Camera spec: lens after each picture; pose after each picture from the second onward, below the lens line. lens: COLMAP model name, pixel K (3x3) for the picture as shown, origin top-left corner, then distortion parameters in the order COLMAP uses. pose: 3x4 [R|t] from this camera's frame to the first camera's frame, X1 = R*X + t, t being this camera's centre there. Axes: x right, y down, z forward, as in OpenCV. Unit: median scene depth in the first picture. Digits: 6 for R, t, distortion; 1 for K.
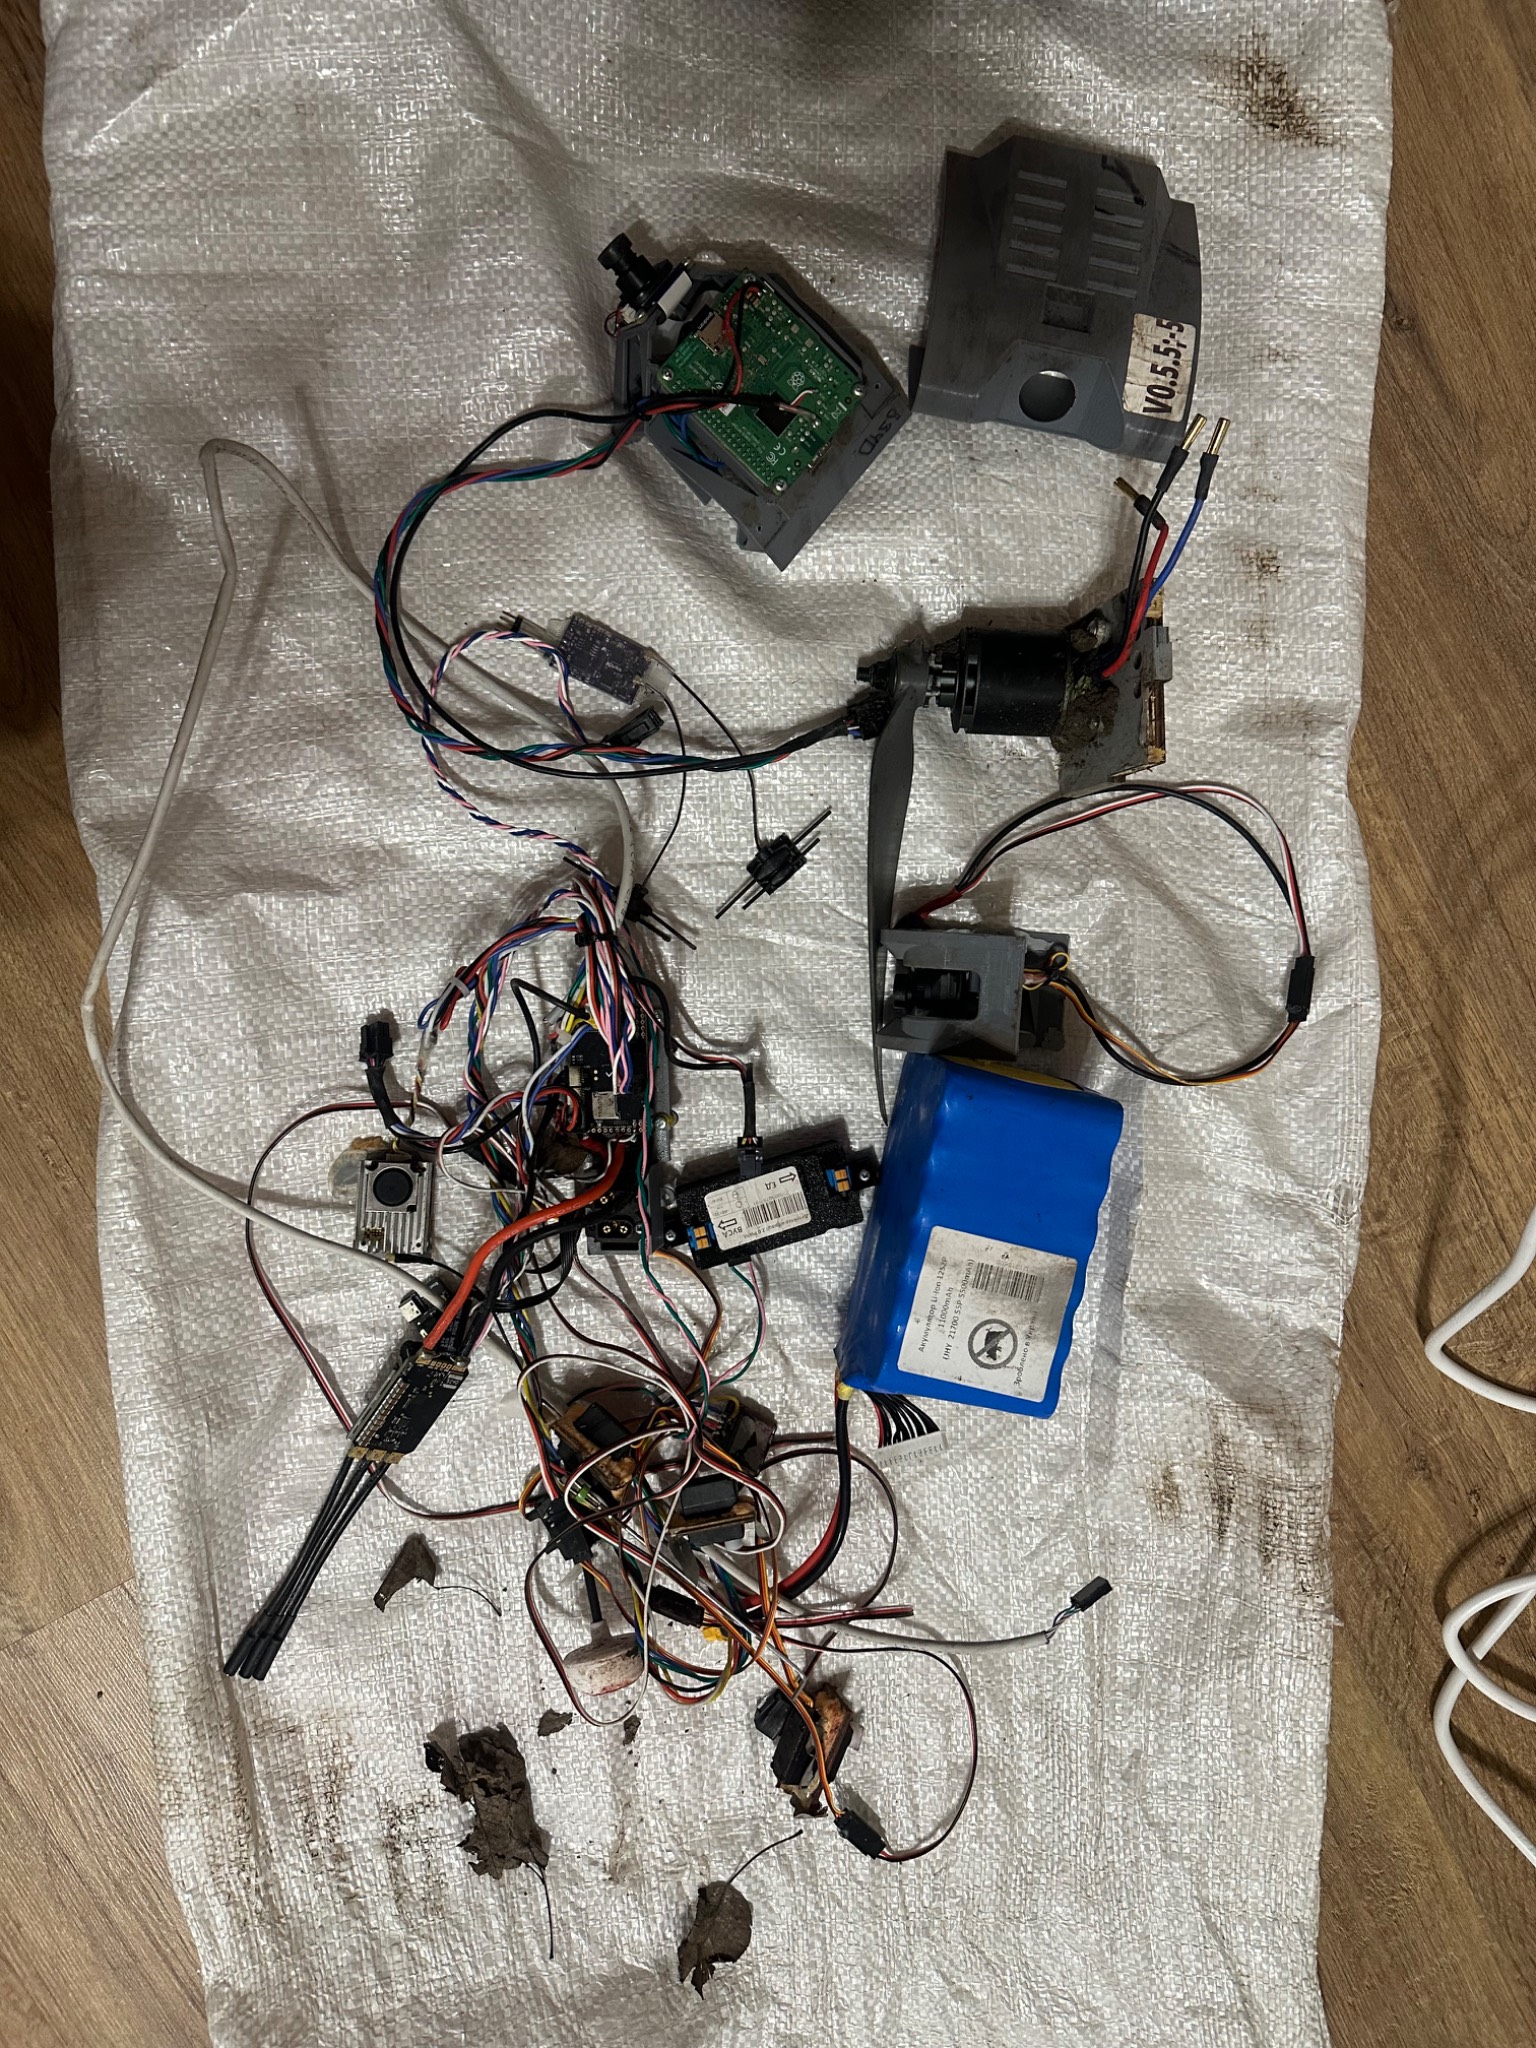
lens RADIAL K [[1431.9, 0, 754.0], [0, 1431.9, 1013.7], [0, 0, 1]] dist [0.003318, -0.005247]
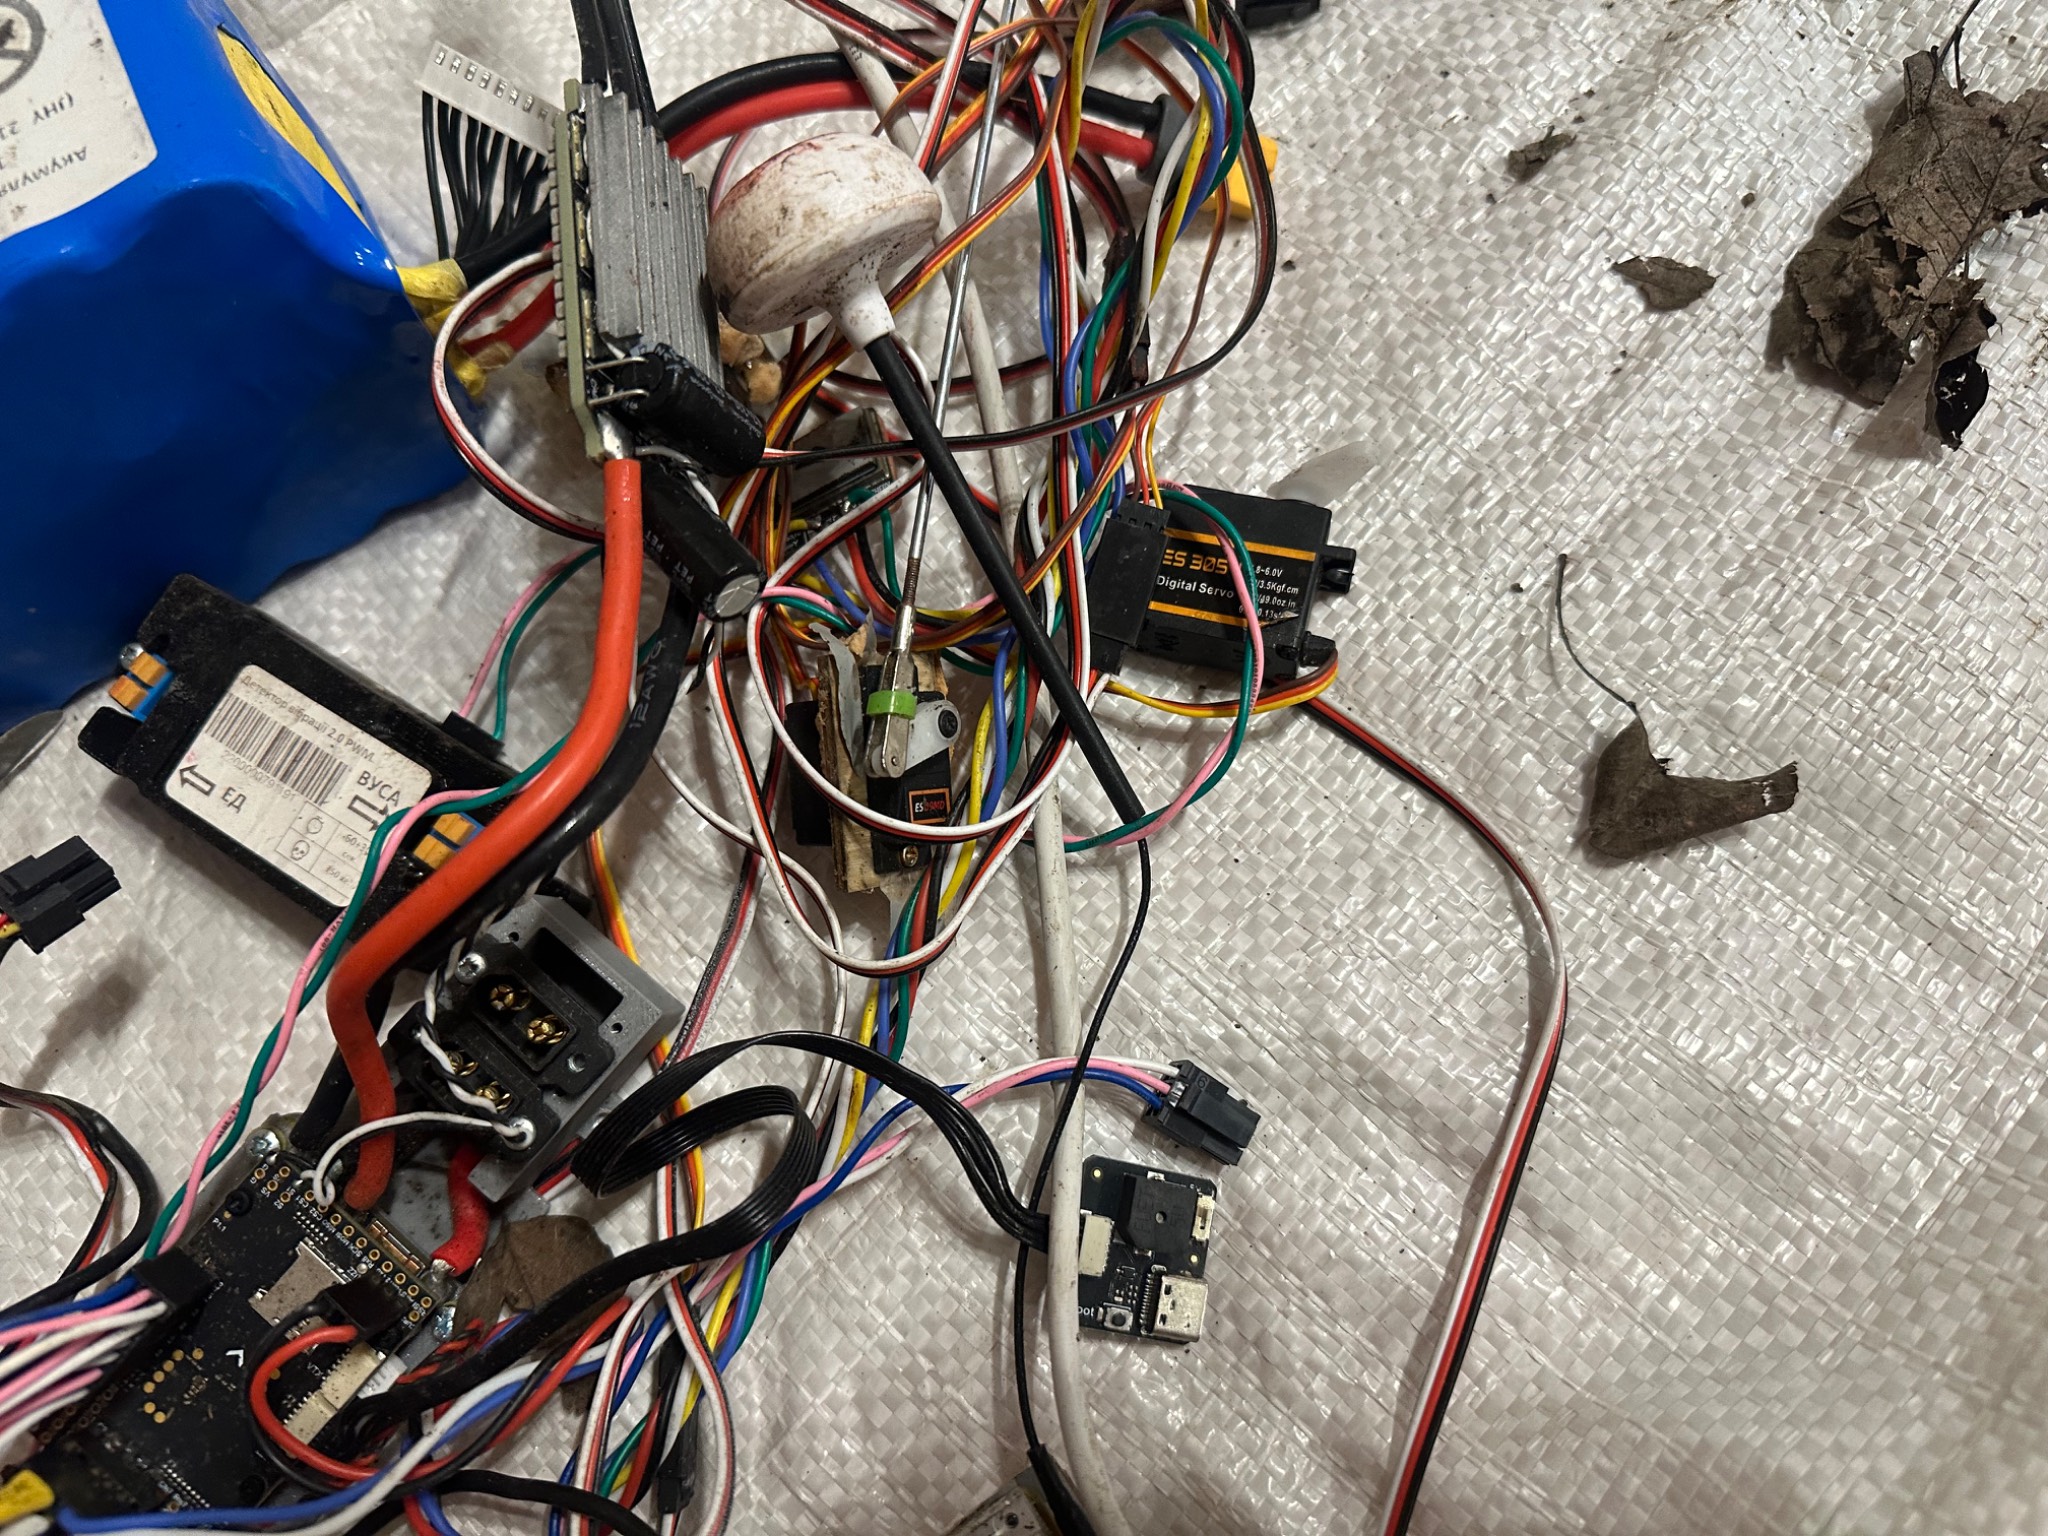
lens RADIAL K [[1568.1, 0, 1028.7], [0, 1568.1, 763.9], [0, 0, 1]] dist [-0.019229, 0.012338]
pose [[-0.676947, -0.711064, 0.190079, -0.200170], [0.731912, -0.677609, 0.071772, 0.246897], [0.077765, 0.187707, 0.979142, 0.594610]]
